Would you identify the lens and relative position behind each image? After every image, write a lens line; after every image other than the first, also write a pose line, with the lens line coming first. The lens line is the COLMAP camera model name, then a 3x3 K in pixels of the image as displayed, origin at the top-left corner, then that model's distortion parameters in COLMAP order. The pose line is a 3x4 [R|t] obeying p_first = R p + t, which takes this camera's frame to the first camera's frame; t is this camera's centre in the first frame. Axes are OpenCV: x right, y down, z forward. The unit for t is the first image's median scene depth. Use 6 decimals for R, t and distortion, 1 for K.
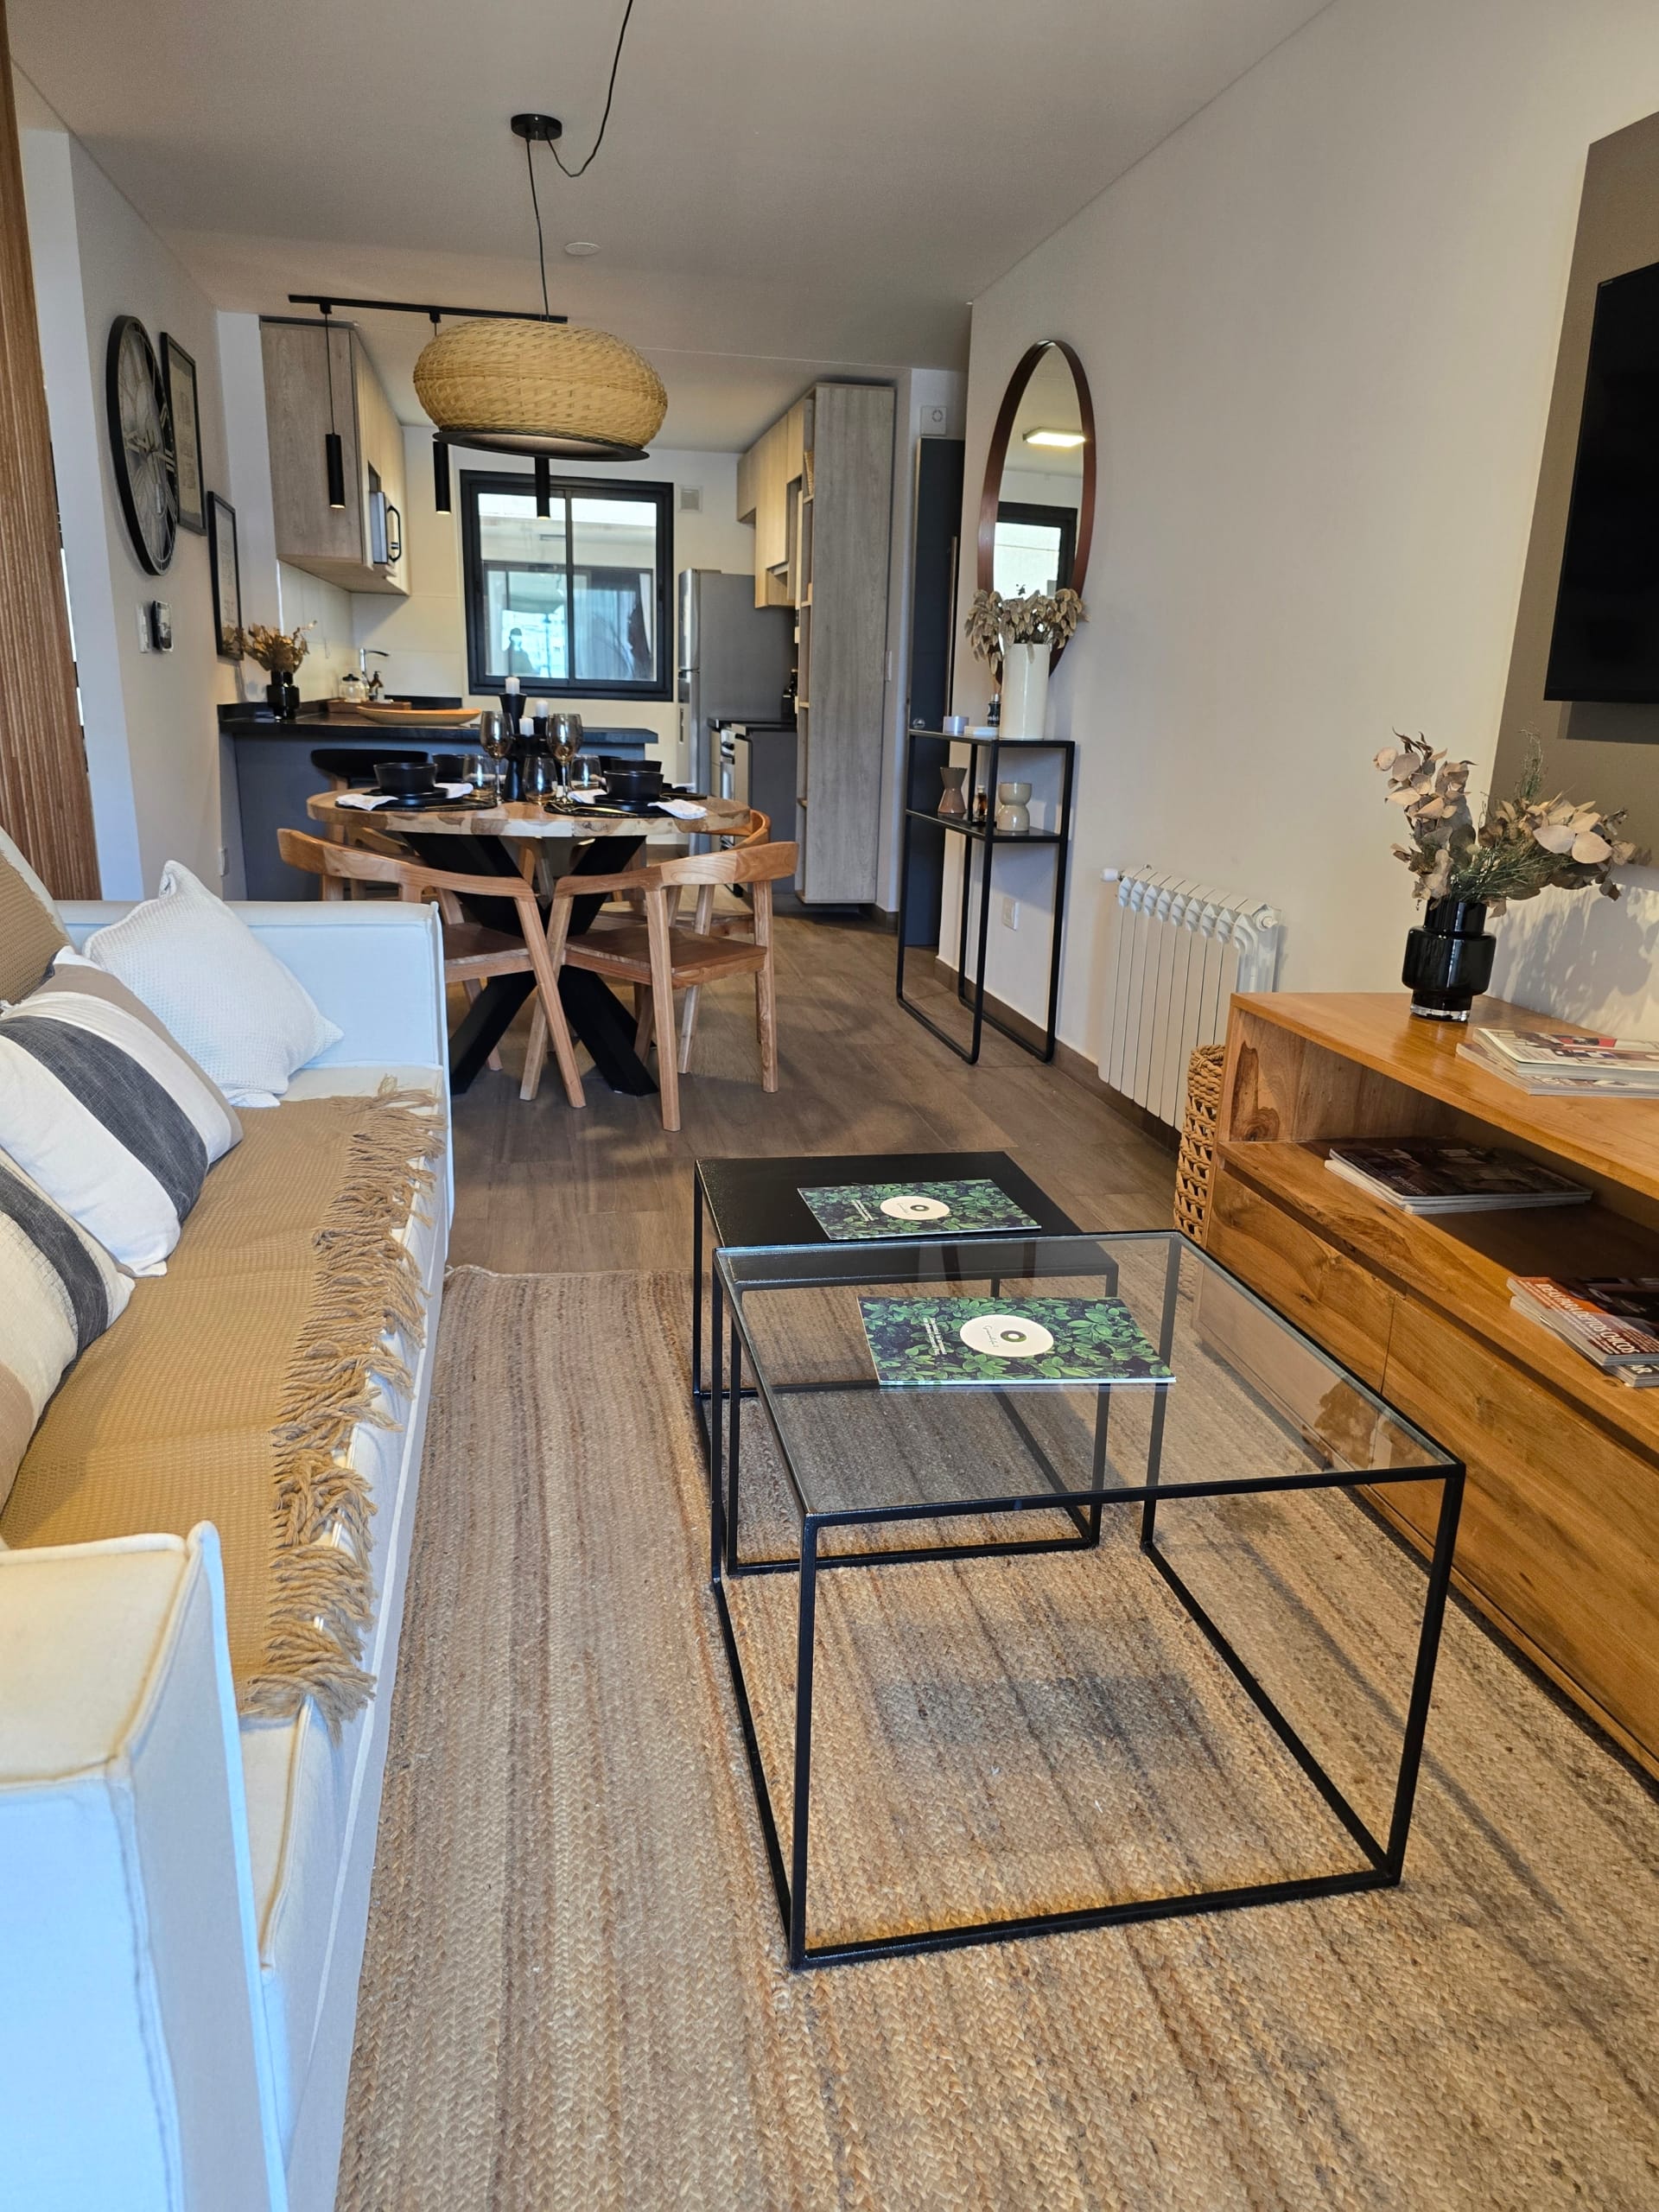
lens RADIAL K [[1490.5, 0, 829.5], [0, 1490.5, 1106.0], [0, 0, 1]] dist [0.096221, -0.082503]
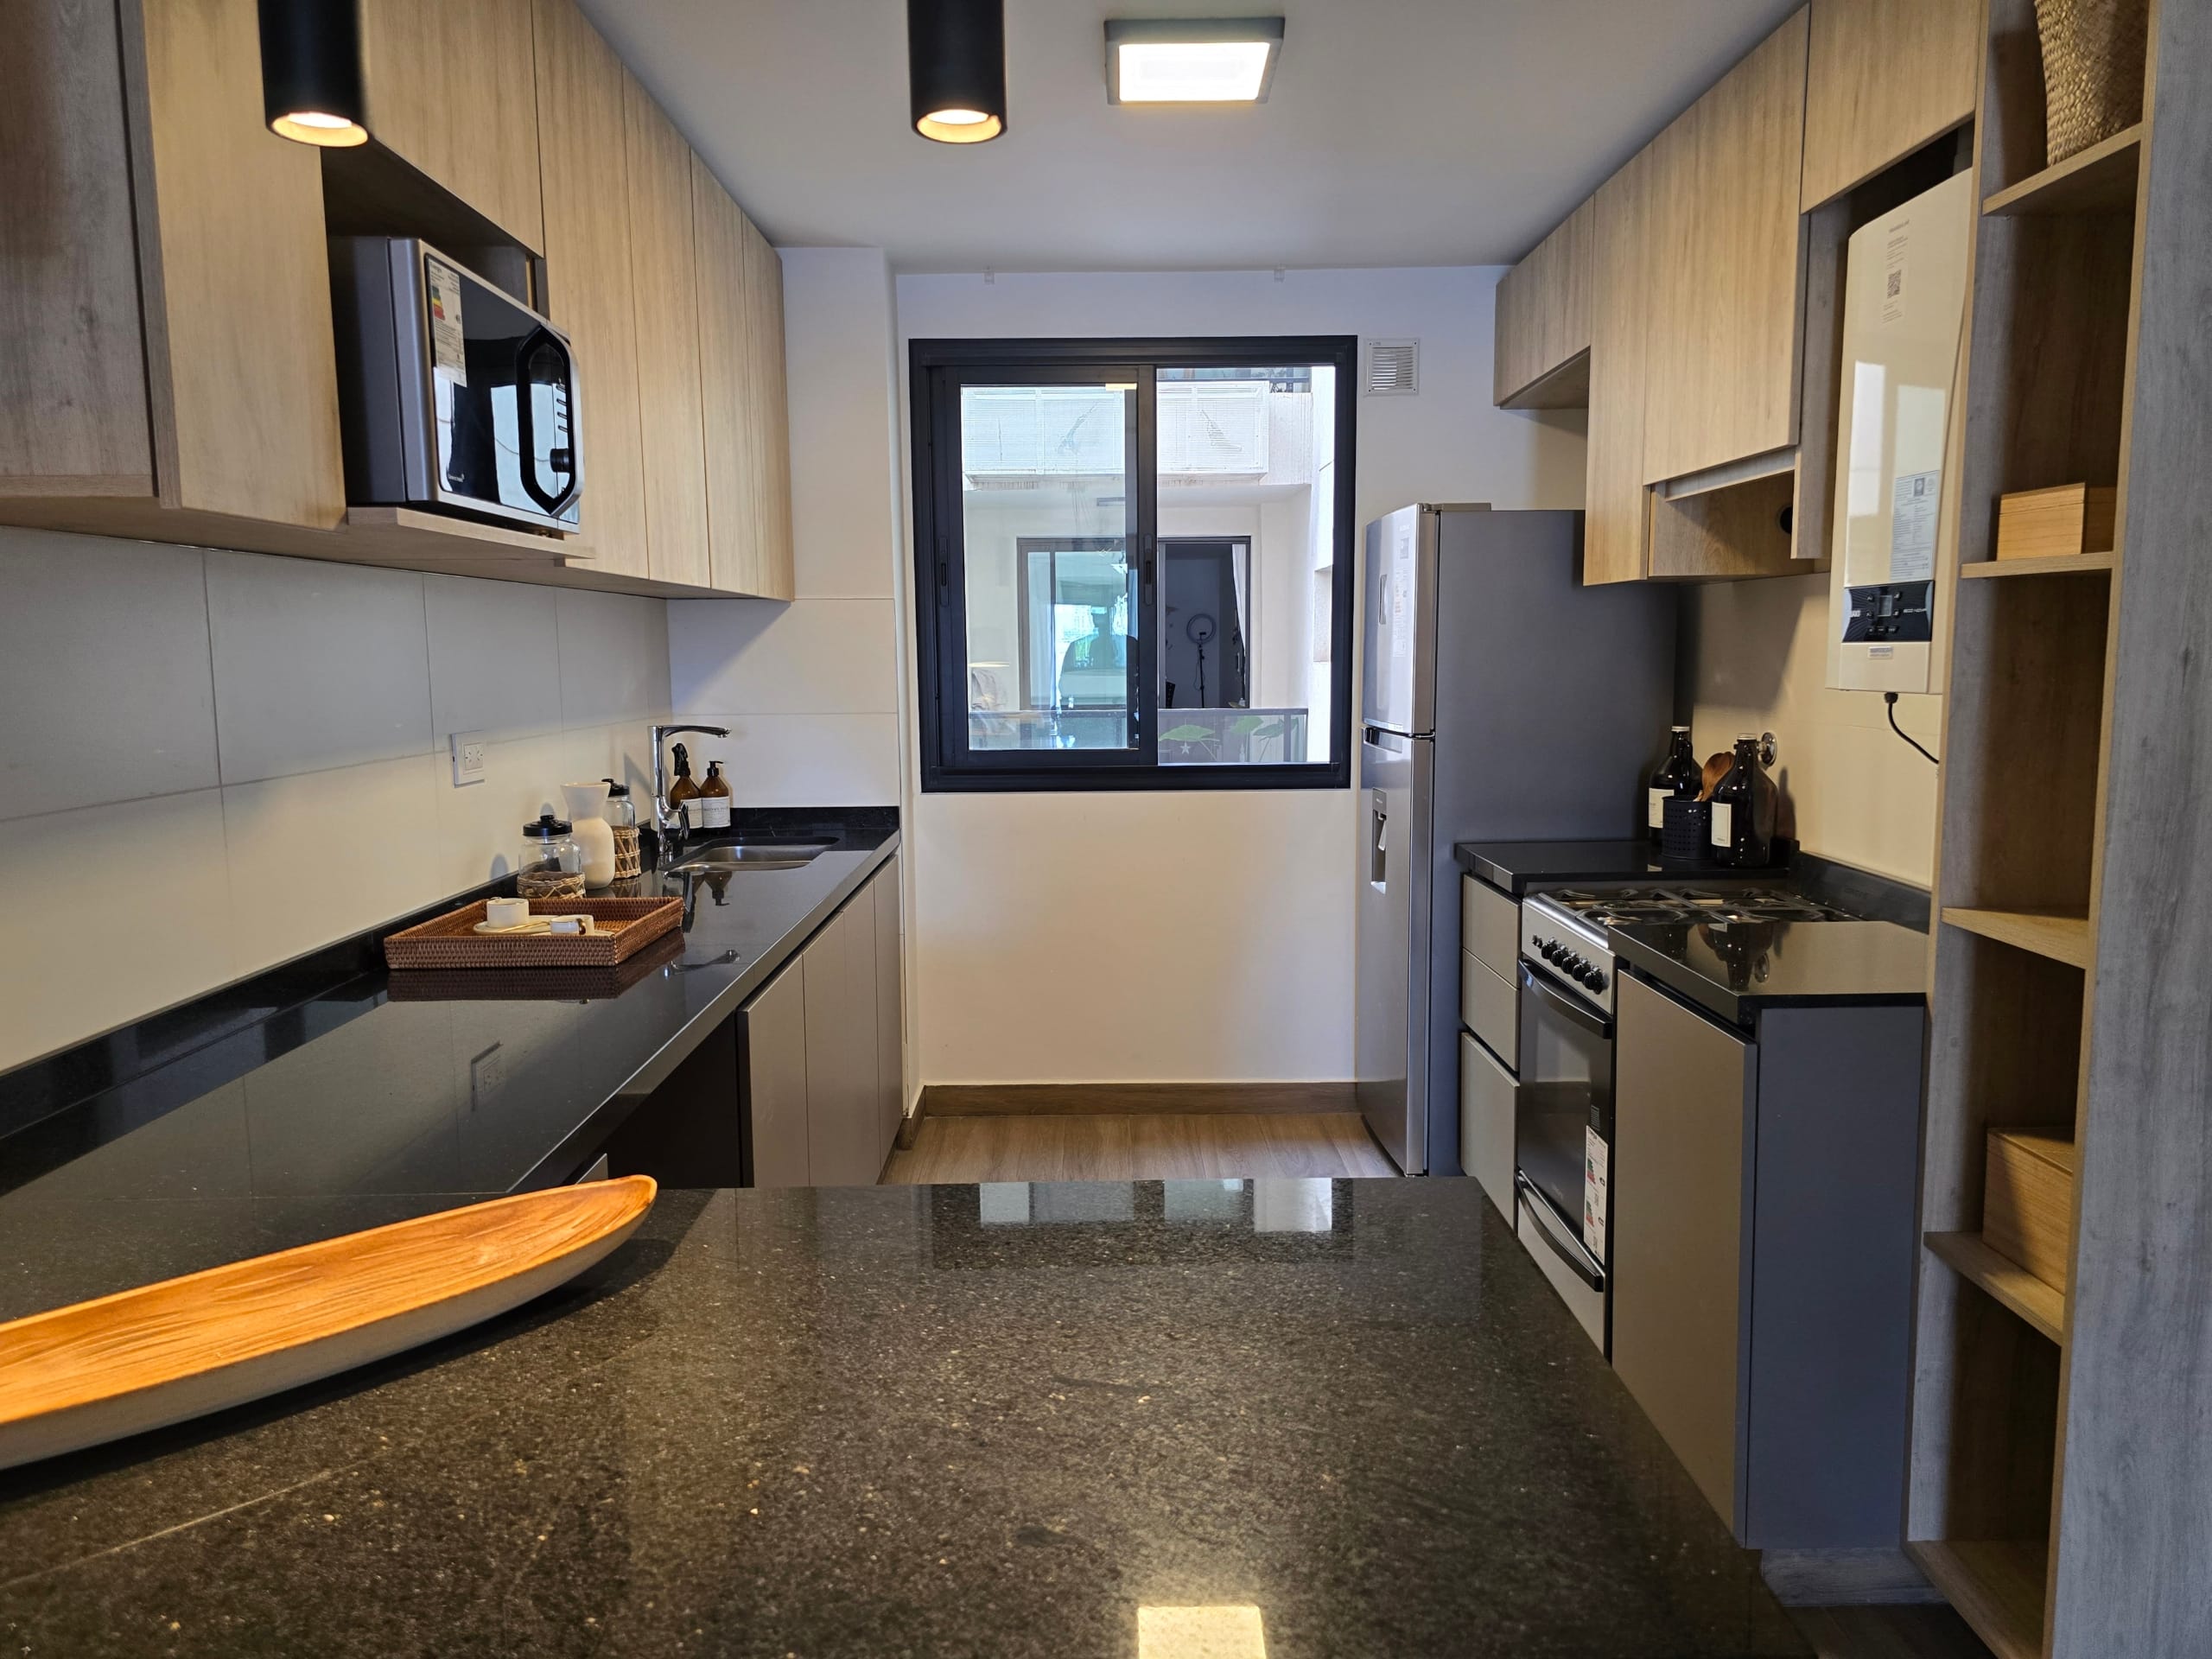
lens RADIAL K [[1490.5, 0, 1106.0], [0, 1490.5, 829.5], [0, 0, 1]] dist [0.096221, -0.082503]
pose [[0.982256, -0.014075, -0.187017, -0.101135], [-0.015032, 0.988063, -0.153314, -0.204584], [0.186943, 0.153405, 0.970319, 0.600601]]
